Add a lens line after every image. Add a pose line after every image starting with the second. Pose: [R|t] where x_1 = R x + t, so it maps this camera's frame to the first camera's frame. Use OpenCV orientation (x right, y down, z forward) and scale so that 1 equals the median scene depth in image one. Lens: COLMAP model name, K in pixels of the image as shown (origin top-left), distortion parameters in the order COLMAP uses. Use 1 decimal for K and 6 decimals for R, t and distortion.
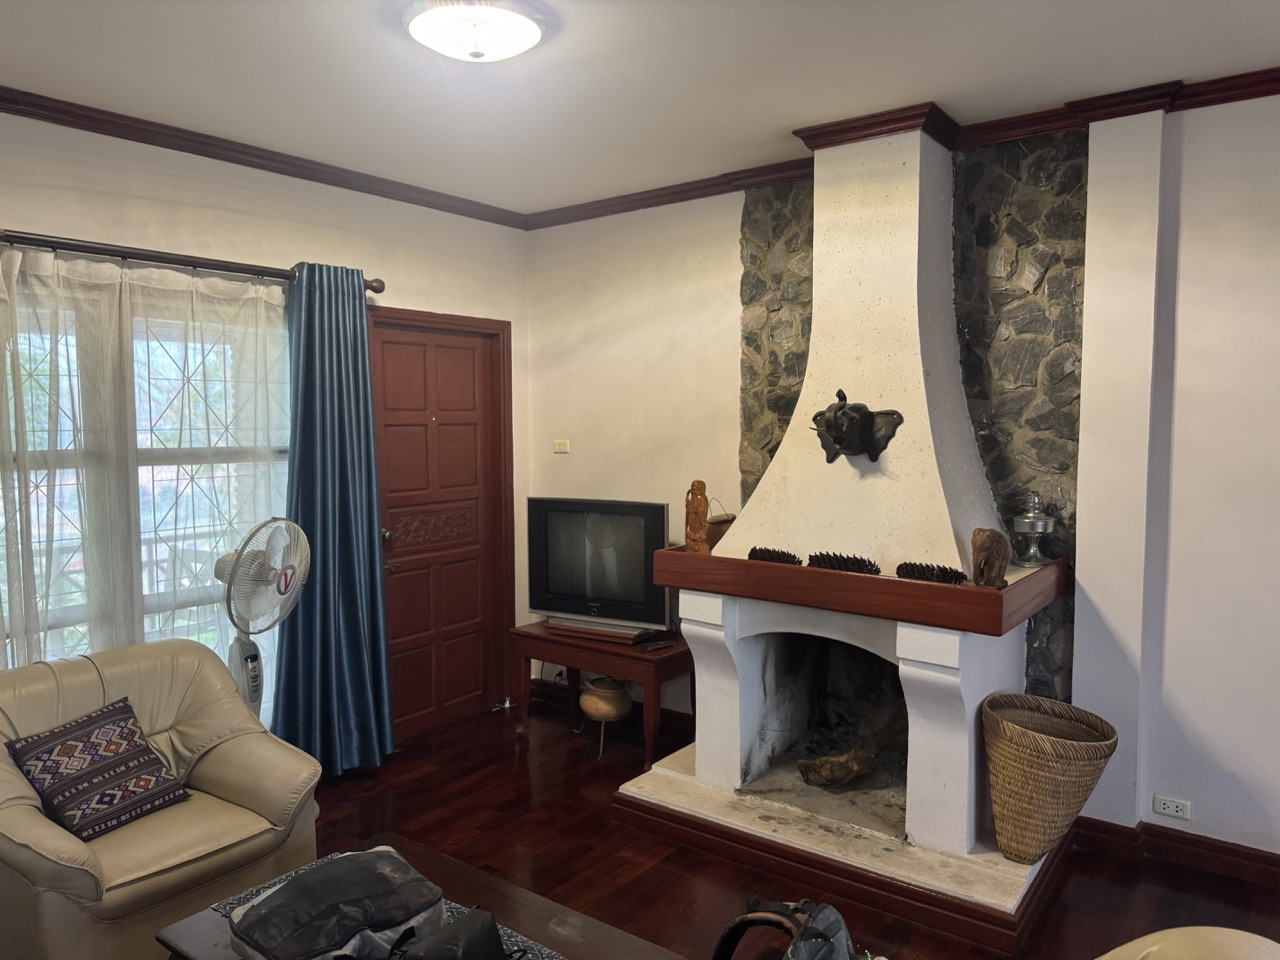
lens RADIAL K [[888.4, 0, 630.9], [0, 888.4, 483.9], [0, 0, 1]] dist [0.161753, -0.303340]
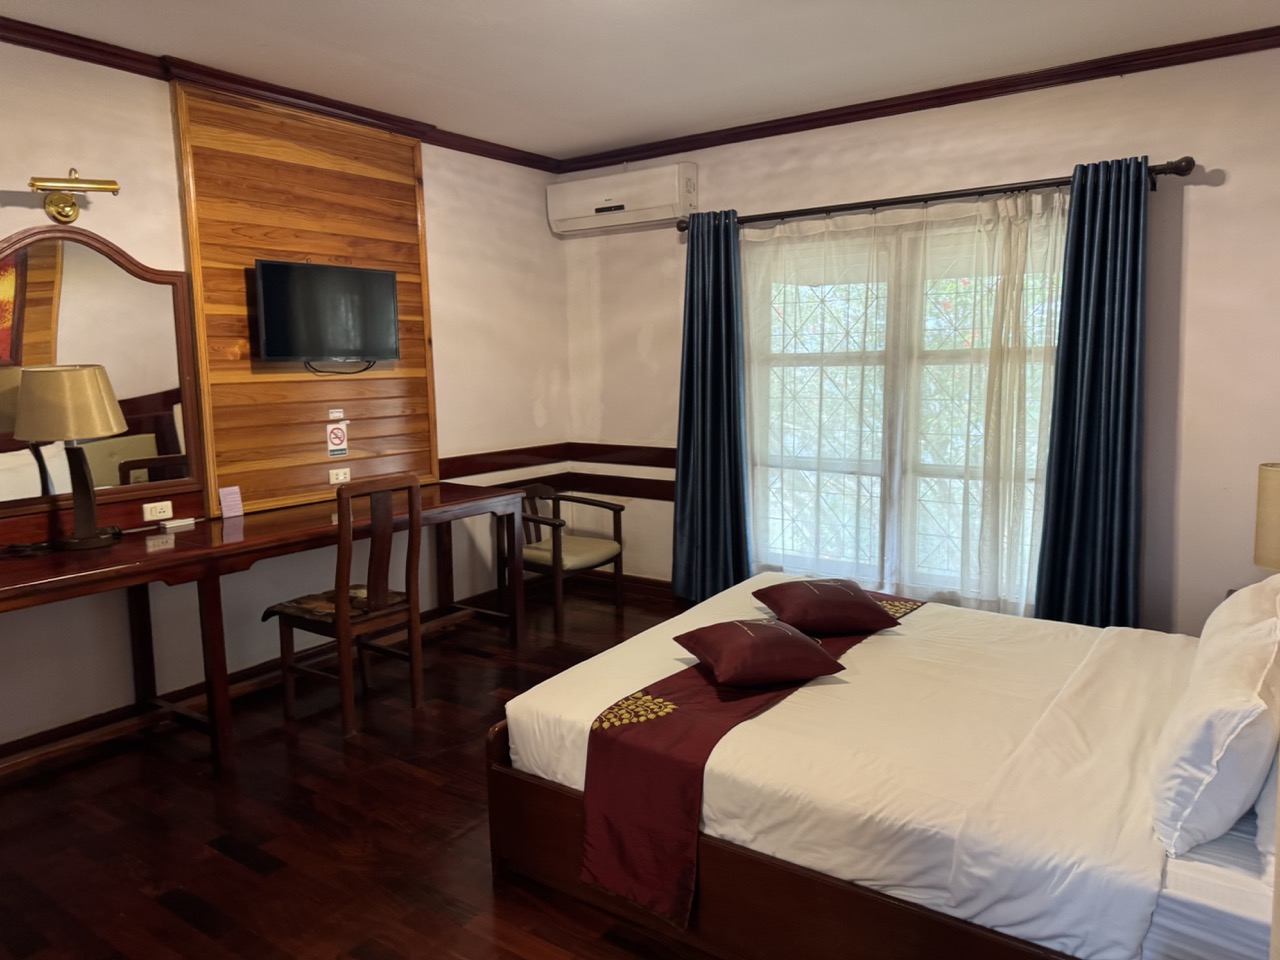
lens RADIAL K [[888.4, 0, 630.9], [0, 888.4, 483.9], [0, 0, 1]] dist [0.161753, -0.303340]
pose [[0.018798, 0.135673, -0.990575, 0.753581], [-0.073450, 0.988261, 0.133962, -0.008493], [0.997122, 0.070239, 0.028542, 0.650828]]
